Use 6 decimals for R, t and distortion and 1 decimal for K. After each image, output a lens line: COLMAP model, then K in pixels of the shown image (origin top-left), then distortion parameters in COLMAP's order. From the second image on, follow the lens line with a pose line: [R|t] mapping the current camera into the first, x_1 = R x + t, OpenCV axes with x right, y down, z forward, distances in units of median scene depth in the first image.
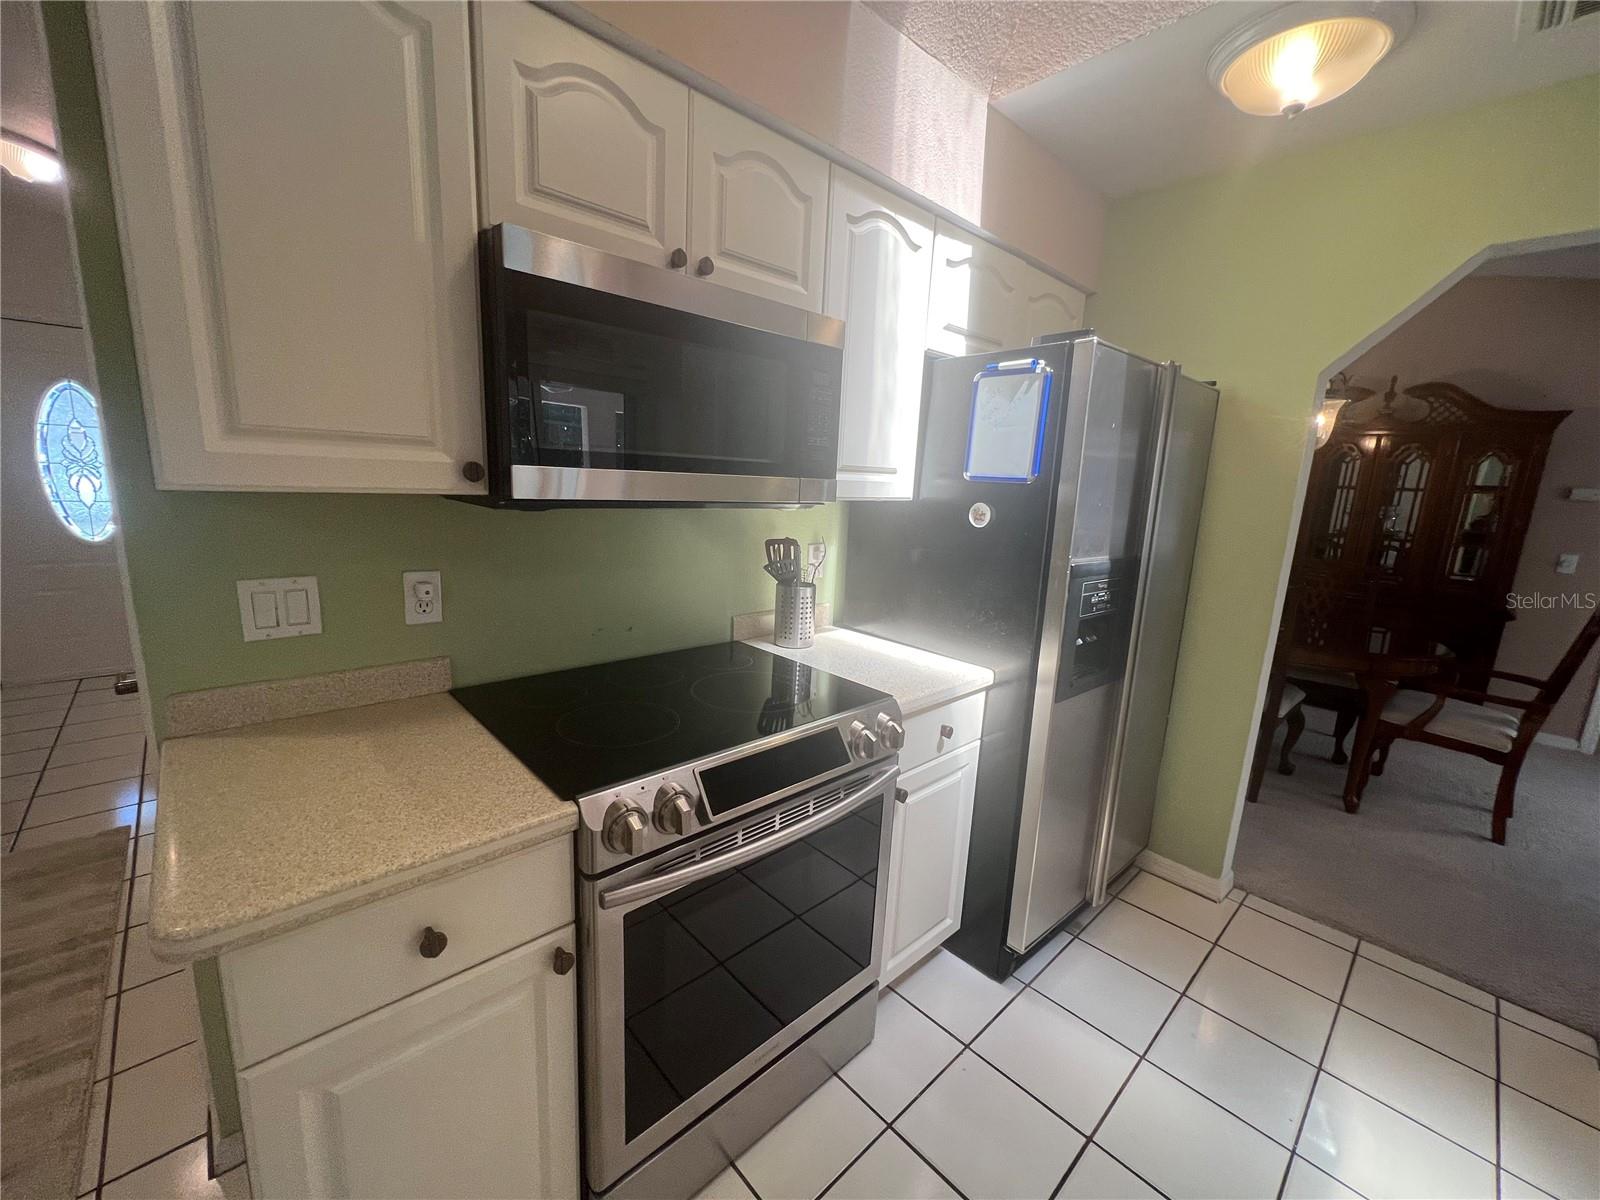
lens RADIAL K [[643.0, 0, 790.0], [0, 643.0, 601.1], [0, 0, 1]] dist [0.000211, -0.000095]
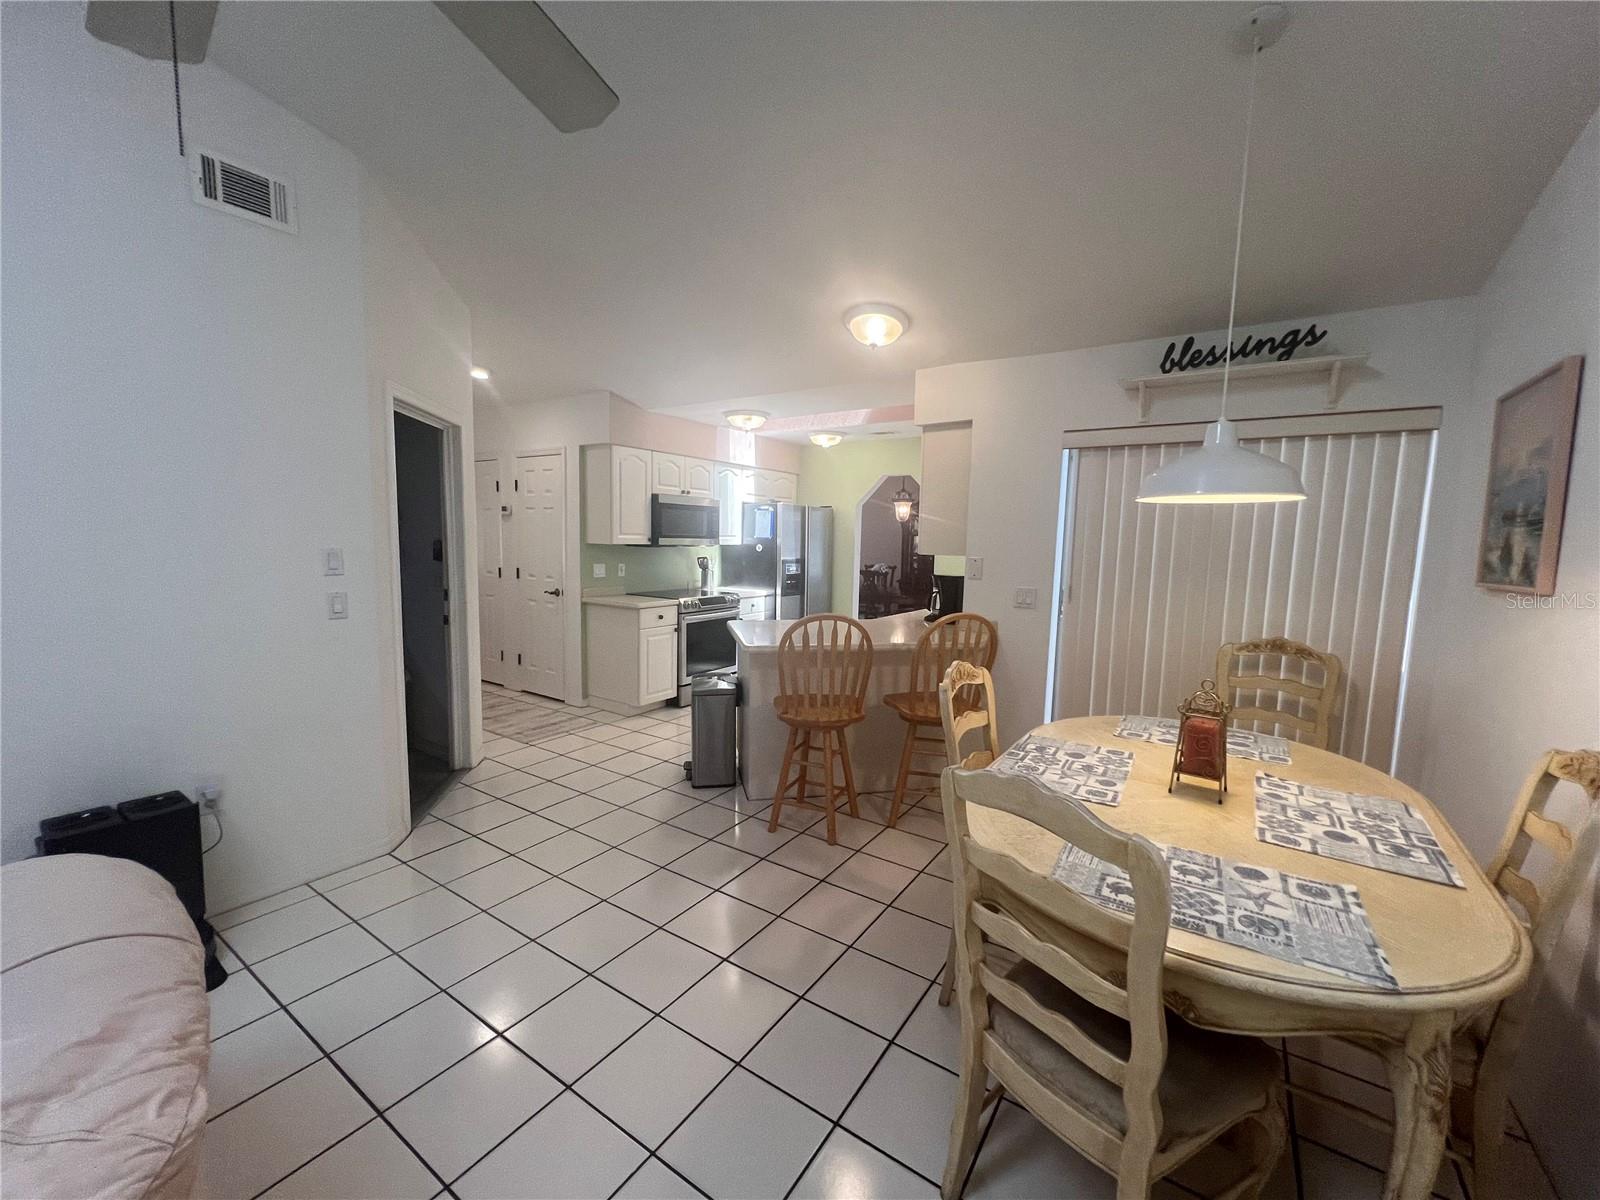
lens RADIAL K [[637.3, 0, 798.3], [0, 637.3, 601.4], [0, 0, 1]] dist [-0.000850, 0.000393]
pose [[0.971387, -0.046624, 0.232880, -0.457870], [0.065147, 0.995240, -0.072486, 0.596796], [-0.228392, 0.085583, 0.969800, -3.378860]]
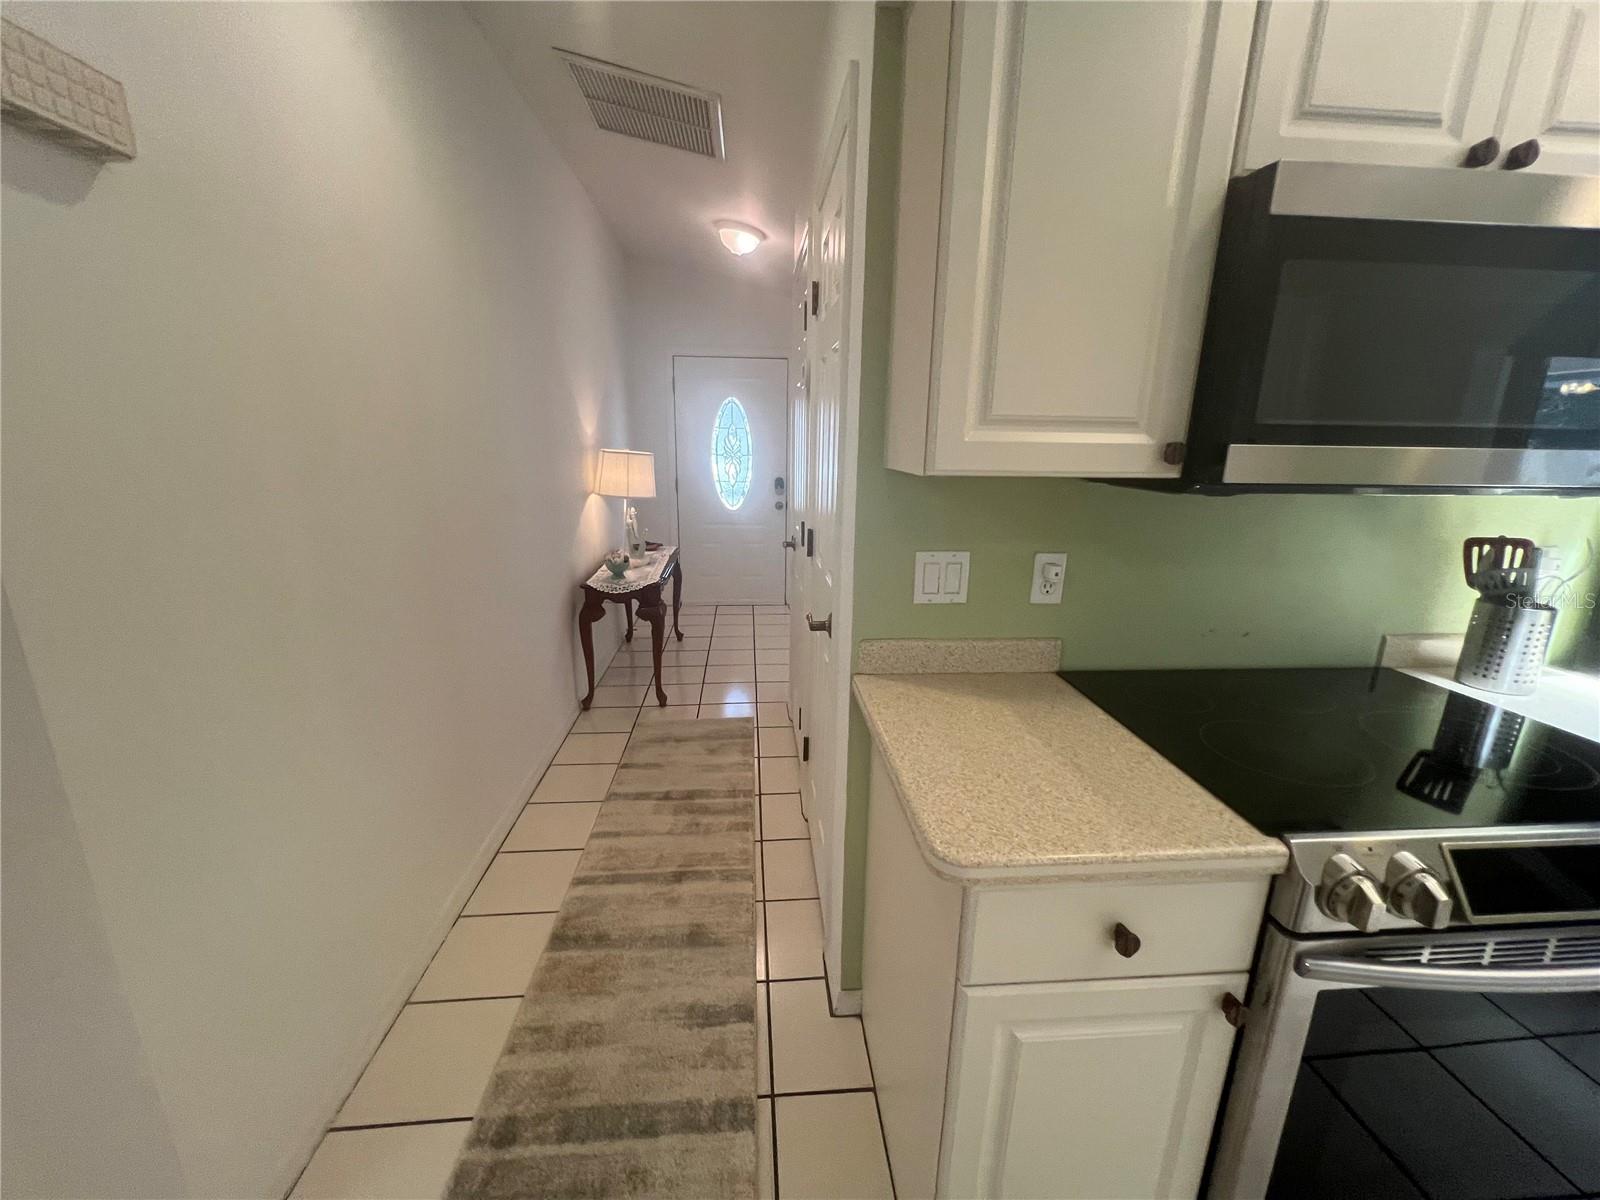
lens RADIAL K [[637.3, 0, 798.8], [0, 637.3, 602.8], [0, 0, 1]] dist [-0.000850, 0.000393]
pose [[0.784684, 0.118027, -0.608557, -0.275603], [-0.096865, 0.992993, 0.067687, 0.002723], [0.612281, 0.005835, 0.790618, -0.046810]]
